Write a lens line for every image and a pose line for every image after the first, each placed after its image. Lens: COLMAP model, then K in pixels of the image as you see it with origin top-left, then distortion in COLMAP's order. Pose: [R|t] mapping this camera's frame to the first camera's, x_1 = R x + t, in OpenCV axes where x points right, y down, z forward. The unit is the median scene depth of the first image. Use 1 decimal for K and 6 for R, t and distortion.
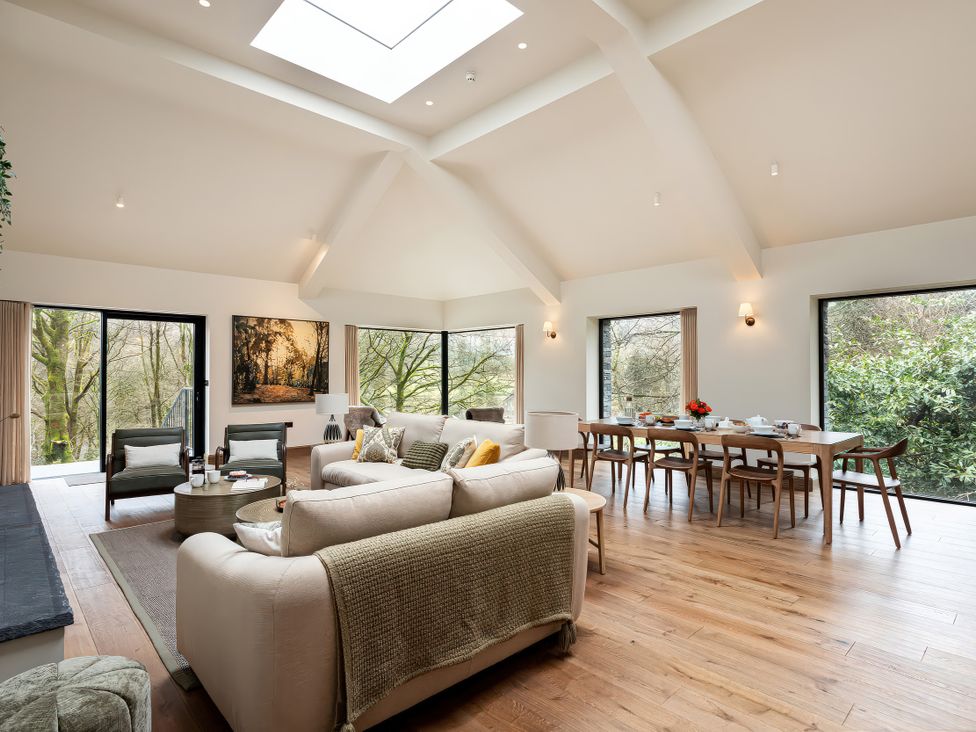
lens RADIAL K [[544.9, 0, 488.0], [0, 544.9, 366.0], [0, 0, 1]] dist [0.005099, 0.002475]
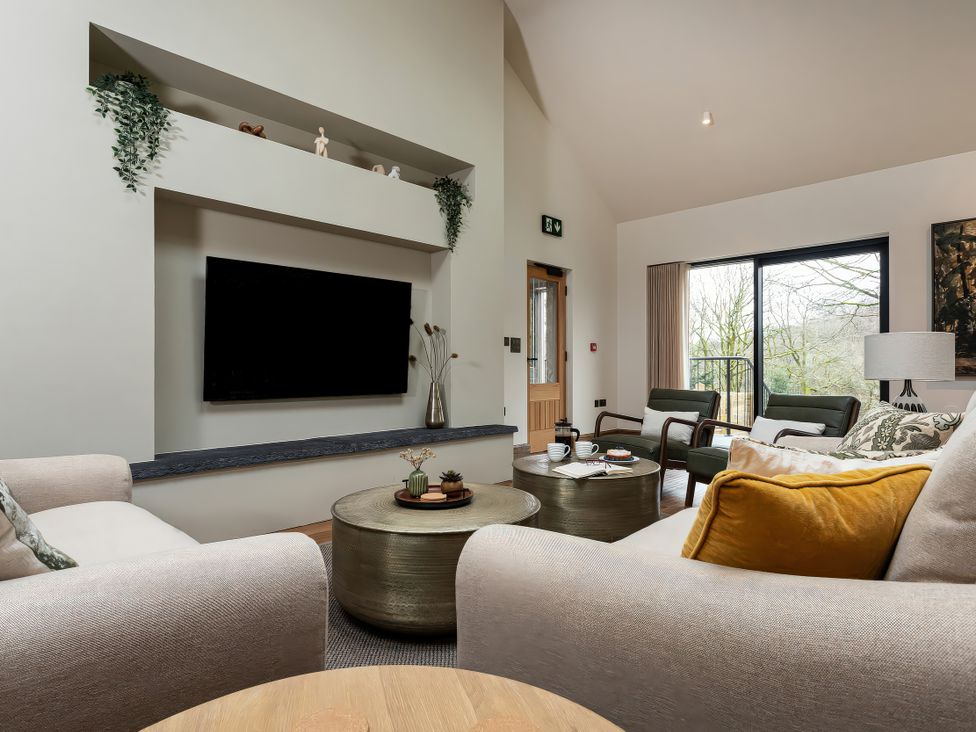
lens RADIAL K [[555.1, 0, 488.0], [0, 555.1, 366.0], [0, 0, 1]] dist [-0.002146, -0.000742]
pose [[0.044843, -0.003366, -0.998988, 0.106260], [0.014457, 0.999892, -0.002720, 0.052959], [0.998889, -0.014321, 0.044887, 0.469689]]
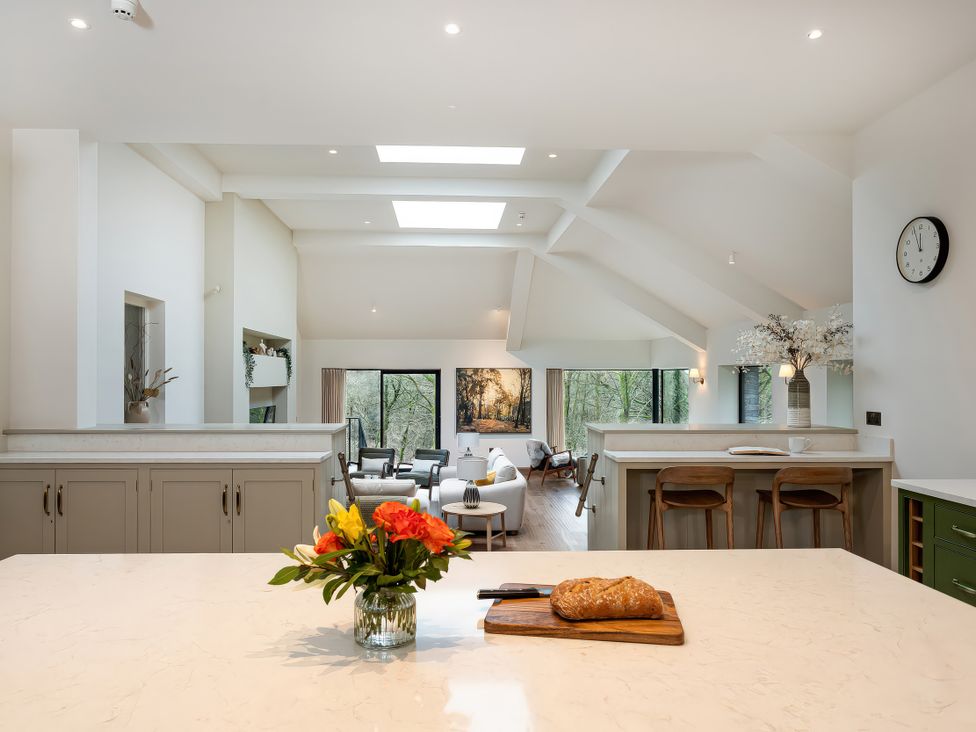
lens RADIAL K [[721.2, 0, 488.0], [0, 721.2, 366.0], [0, 0, 1]] dist [-0.008473, -0.000278]
pose [[0.765644, -0.004130, -0.643252, 0.731662], [0.005704, 0.999984, 0.000369, -0.094252], [0.643240, -0.003952, 0.765655, -0.326426]]
